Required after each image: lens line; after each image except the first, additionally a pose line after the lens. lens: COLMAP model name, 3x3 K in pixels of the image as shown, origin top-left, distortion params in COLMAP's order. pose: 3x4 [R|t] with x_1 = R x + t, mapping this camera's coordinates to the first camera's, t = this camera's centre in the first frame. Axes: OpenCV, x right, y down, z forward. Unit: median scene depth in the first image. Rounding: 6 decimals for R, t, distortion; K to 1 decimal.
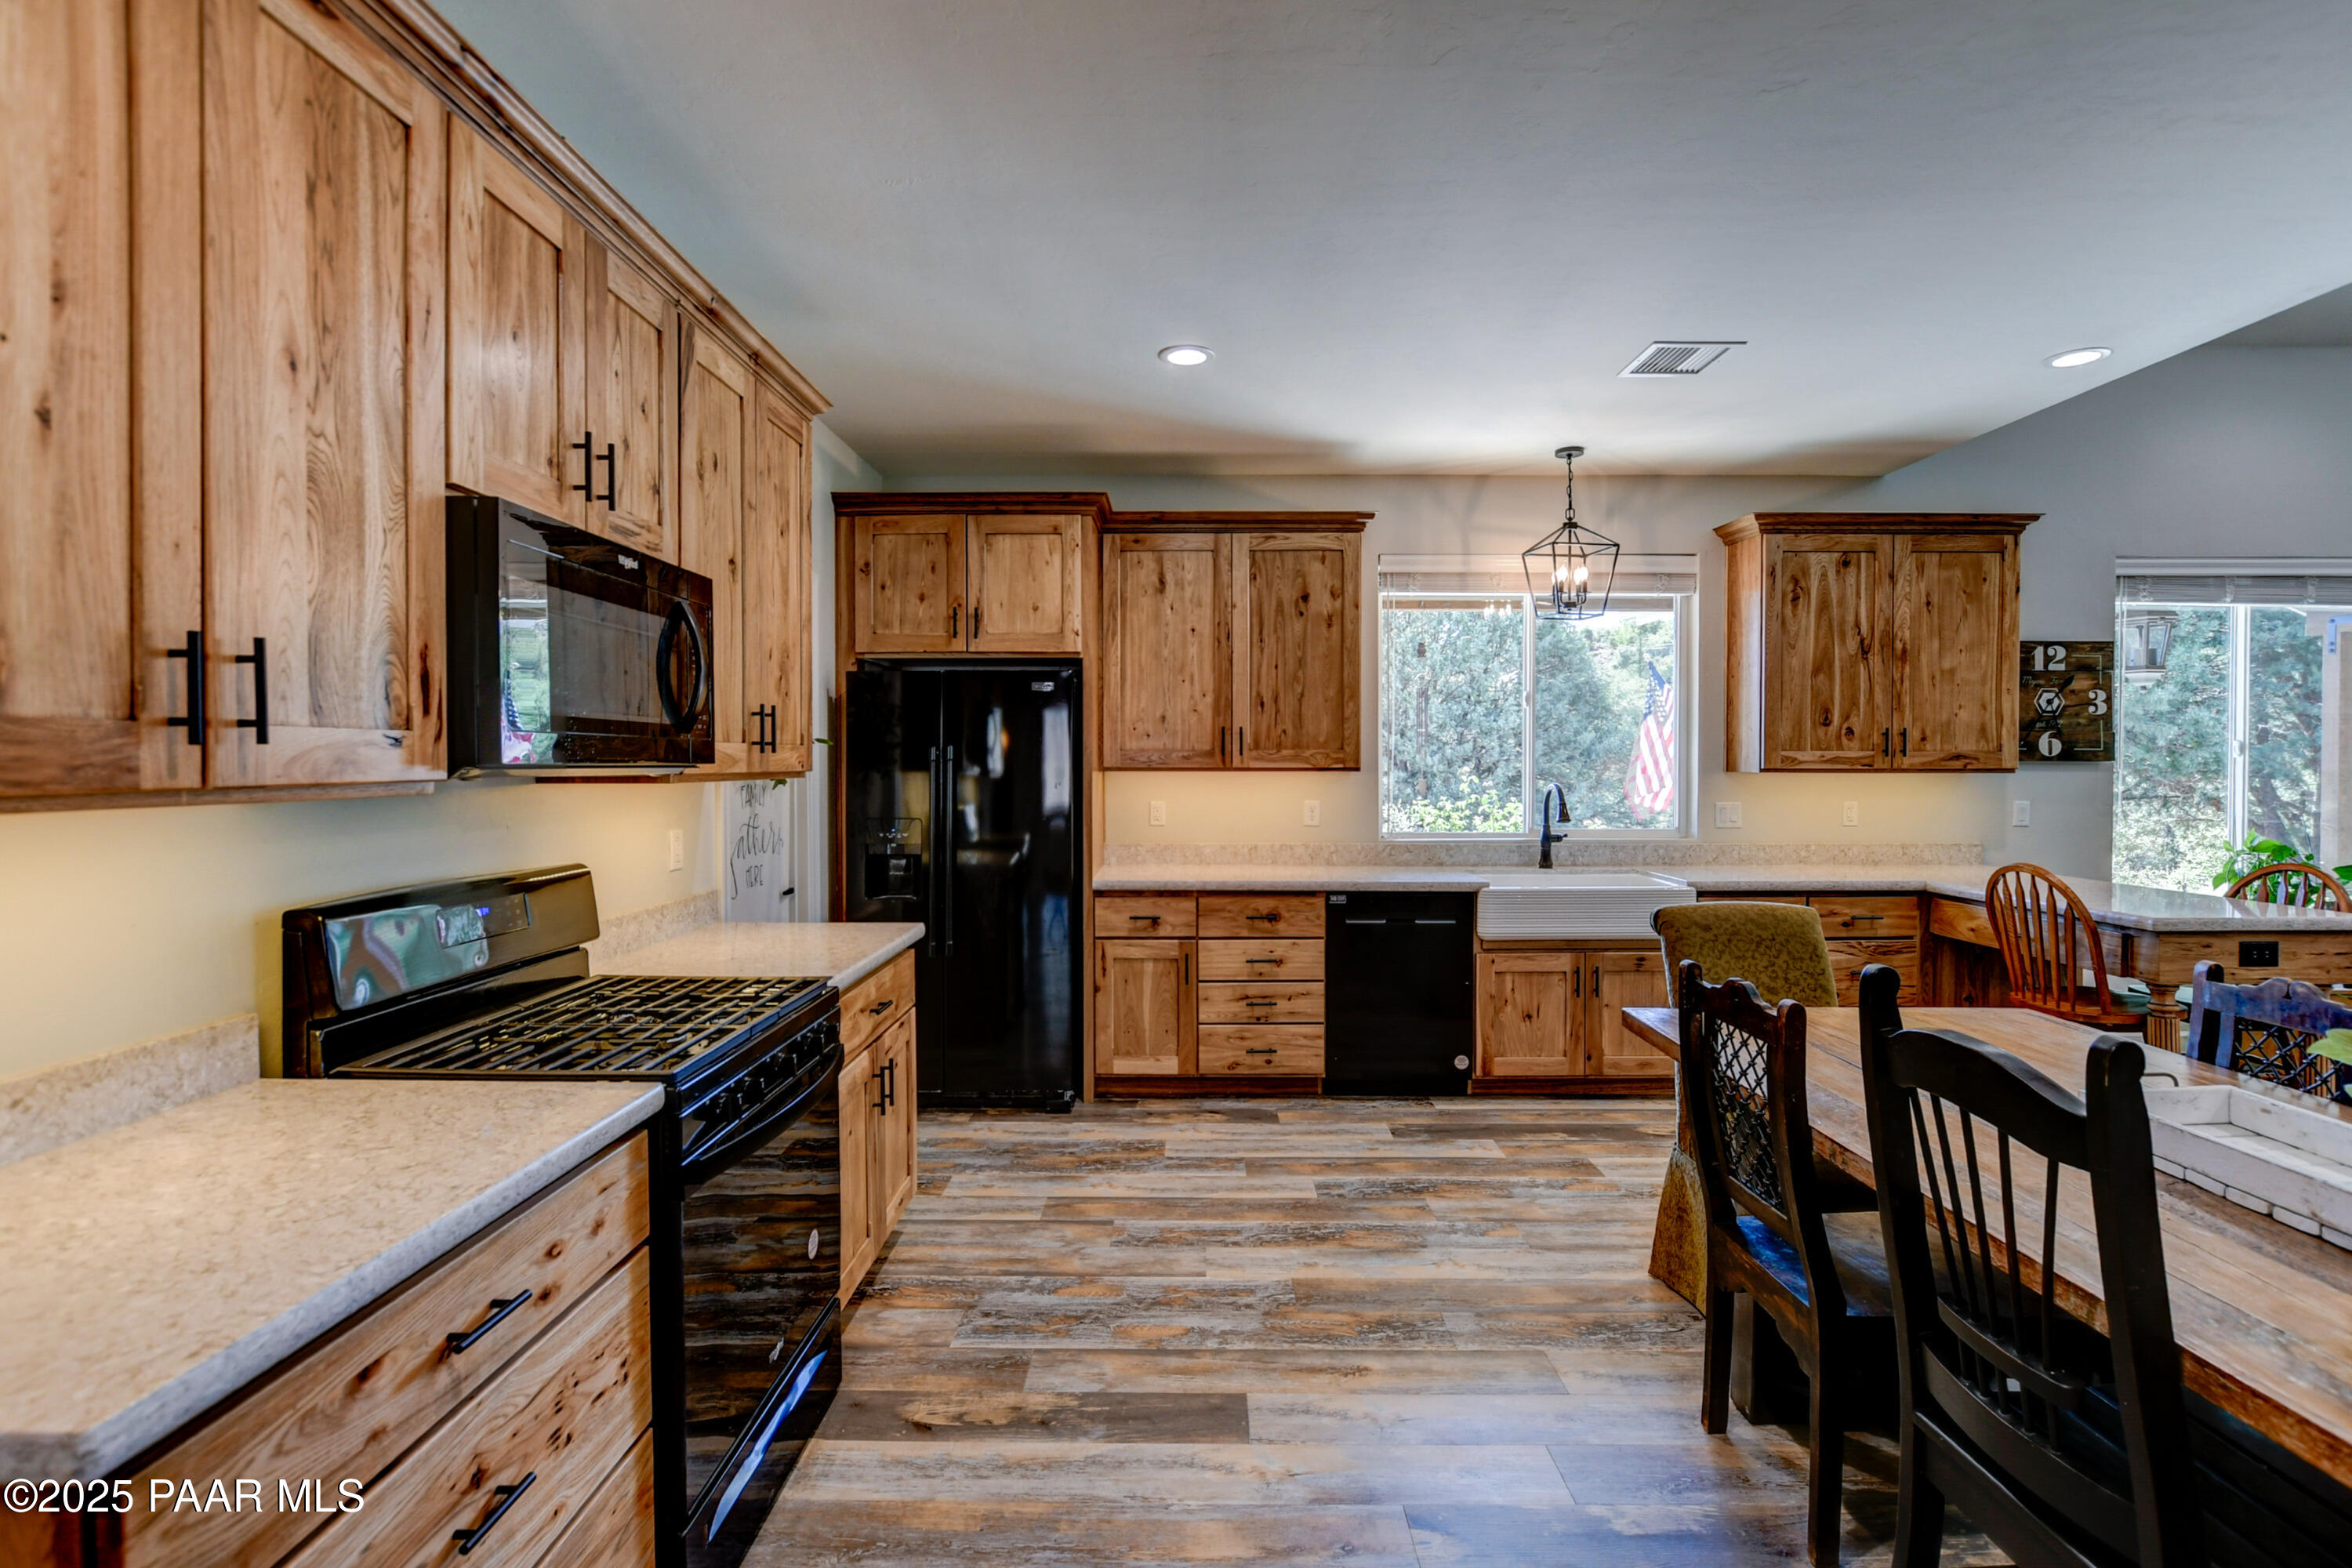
lens RADIAL K [[1084.2, 0, 1184.4], [0, 1084.2, 778.8], [0, 0, 1]] dist [-0.014411, 0.003812]
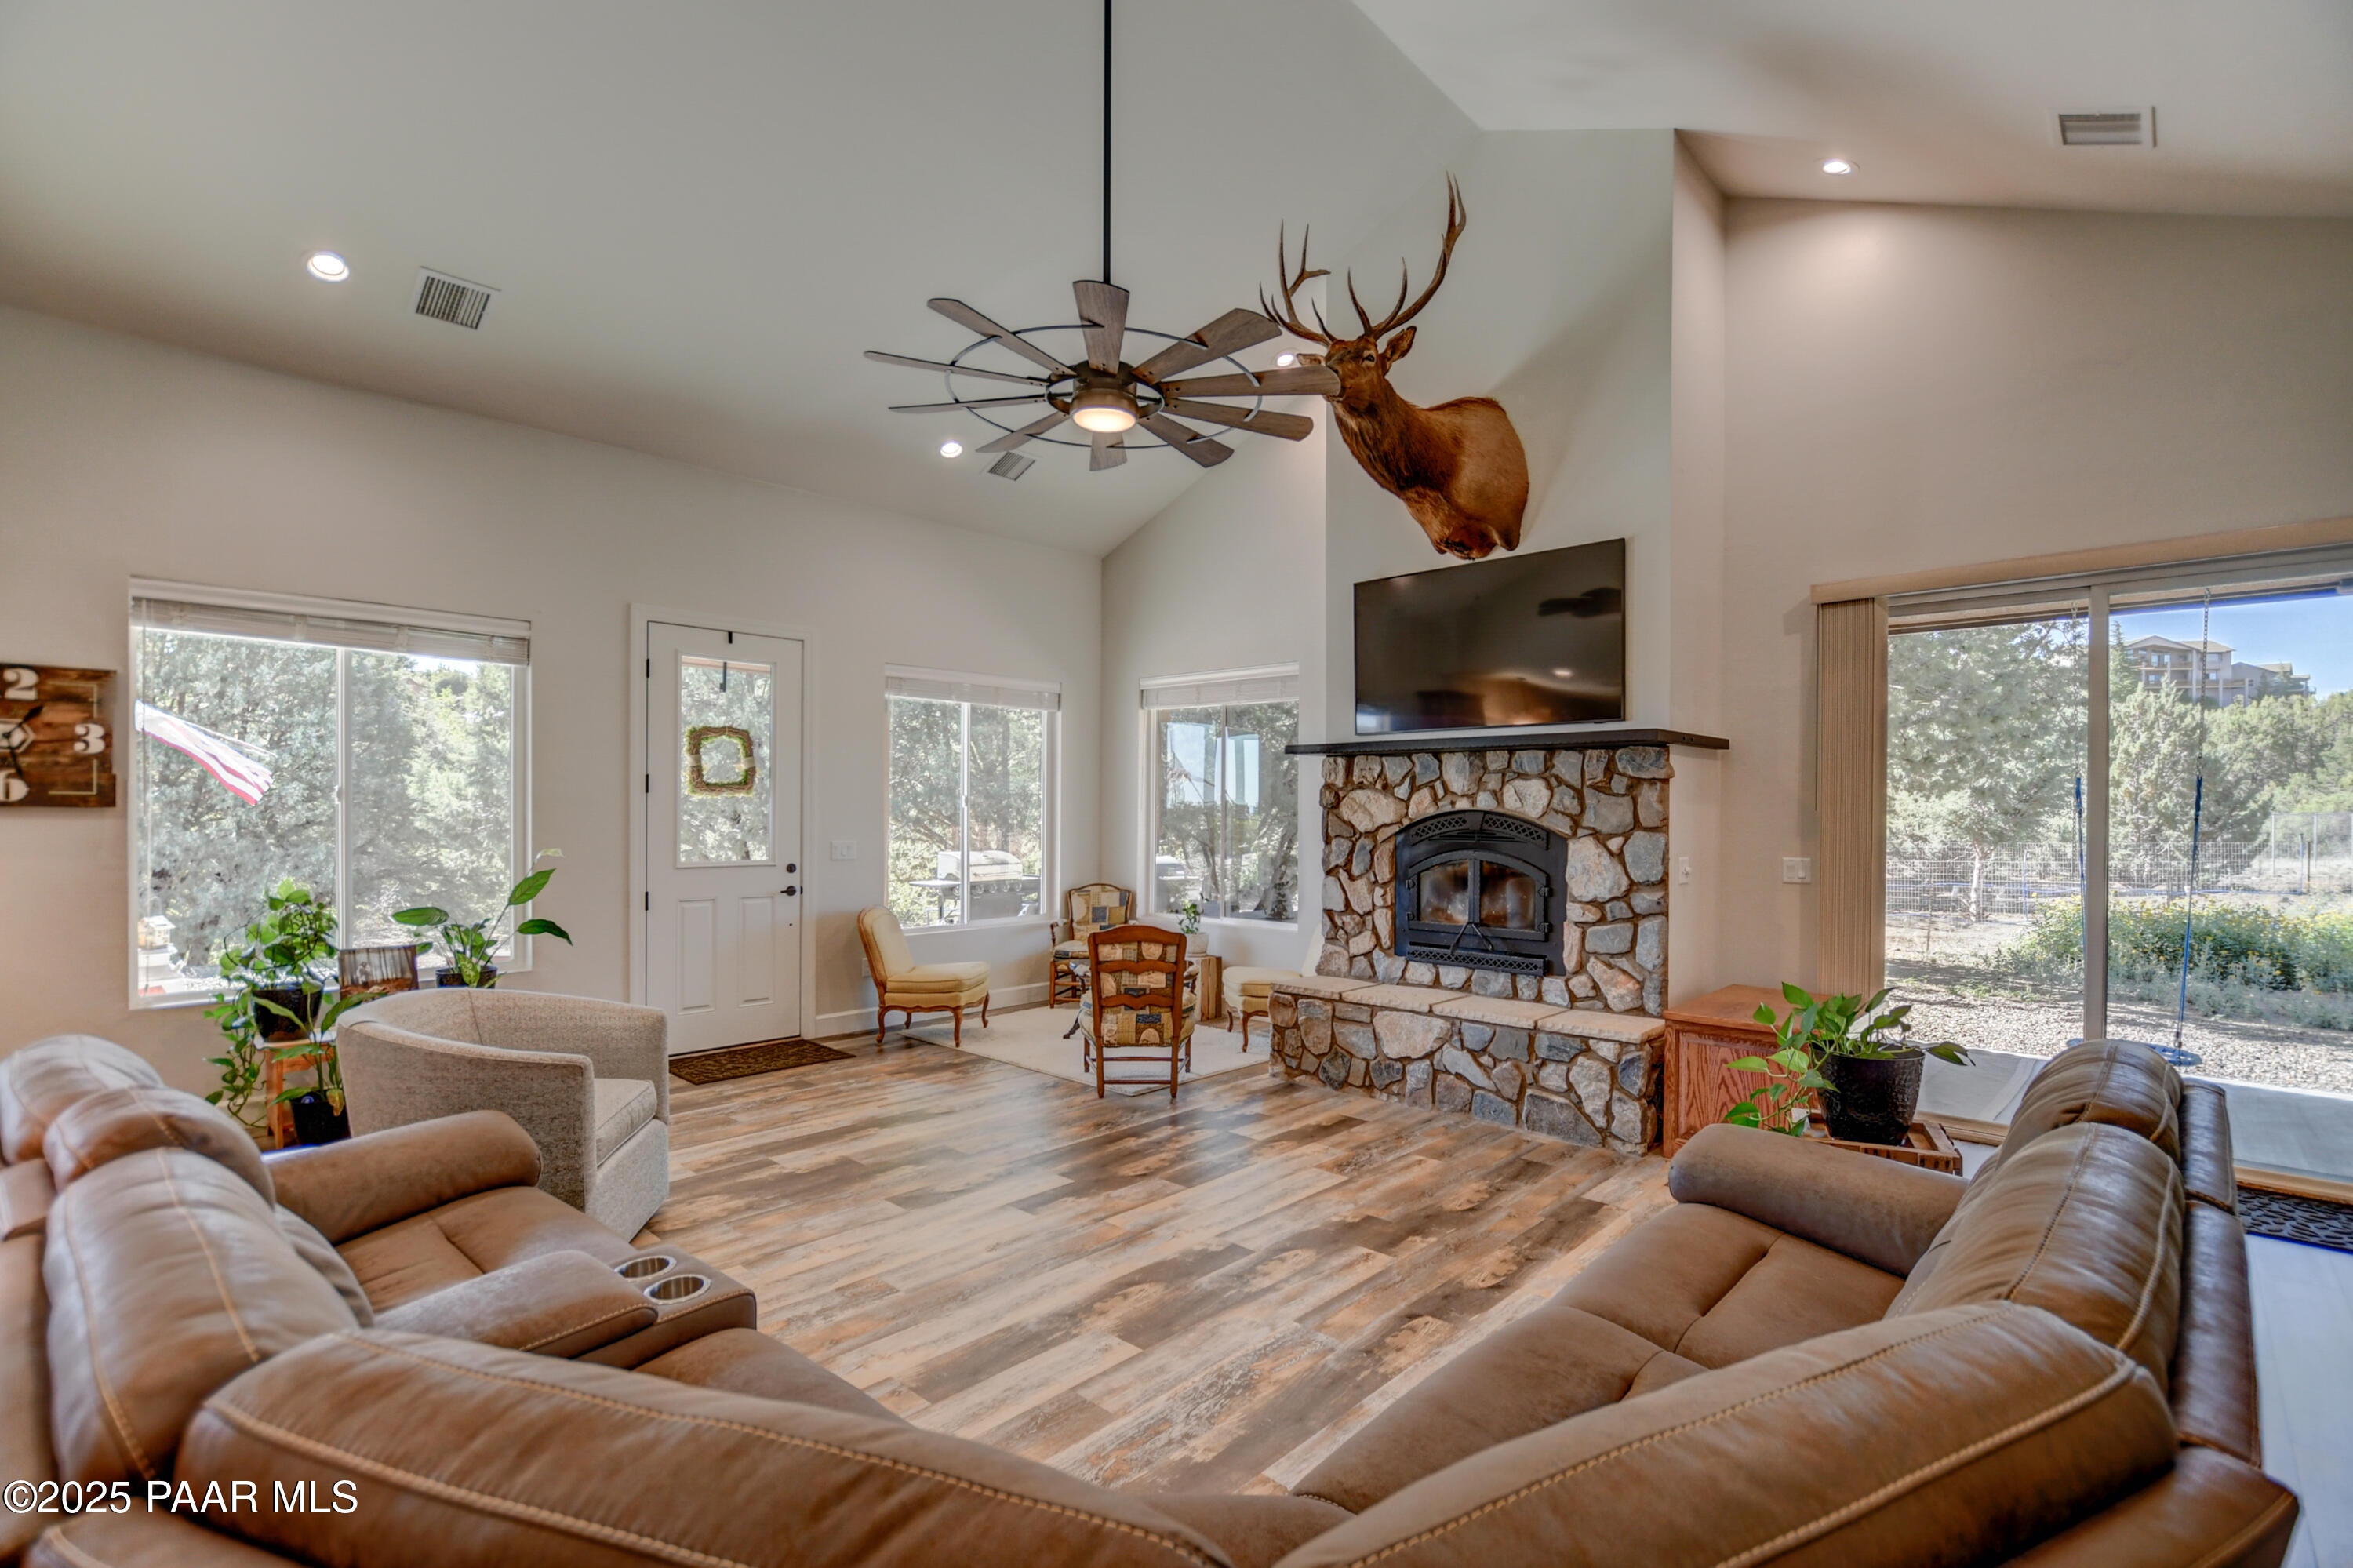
lens RADIAL K [[1051.5, 0, 1166.7], [0, 1051.5, 818.8], [0, 0, 1]] dist [-0.015789, 0.000927]
pose [[0.694117, -0.001915, 0.719859, 0.905262], [0.006716, 0.999970, -0.003816, 0.002694], [-0.719830, 0.007483, 0.694110, -0.216760]]
